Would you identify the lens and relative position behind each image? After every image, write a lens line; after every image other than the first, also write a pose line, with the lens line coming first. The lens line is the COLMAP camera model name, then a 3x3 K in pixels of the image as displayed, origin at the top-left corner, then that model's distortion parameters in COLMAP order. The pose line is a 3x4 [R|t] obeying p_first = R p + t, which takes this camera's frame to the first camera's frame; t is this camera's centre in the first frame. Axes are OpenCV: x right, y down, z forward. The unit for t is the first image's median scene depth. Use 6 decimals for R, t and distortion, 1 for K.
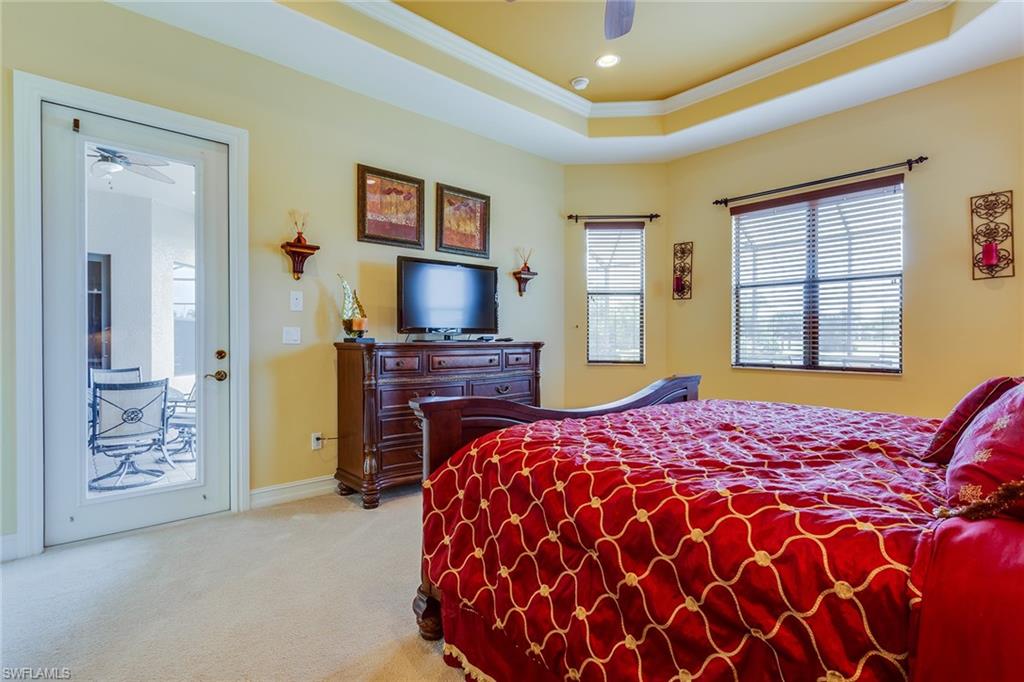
lens RADIAL K [[492.7, 0, 512.0], [0, 492.7, 341.0], [0, 0, 1]] dist [0.032884, 0.000023]
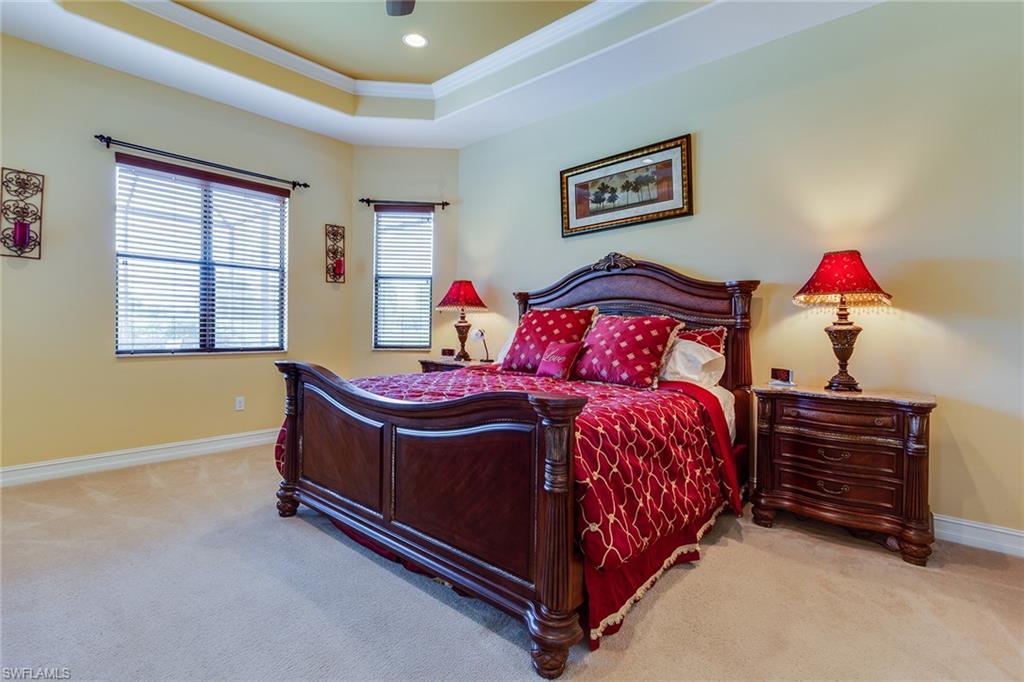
lens RADIAL K [[508.6, 0, 512.0], [0, 508.6, 341.0], [0, 0, 1]] dist [-0.000623, 0.000244]
pose [[-0.065058, -0.019569, 0.997690, -0.456919], [-0.020177, 0.999629, 0.018291, 0.004199], [-0.997678, -0.018940, -0.065428, 0.471147]]
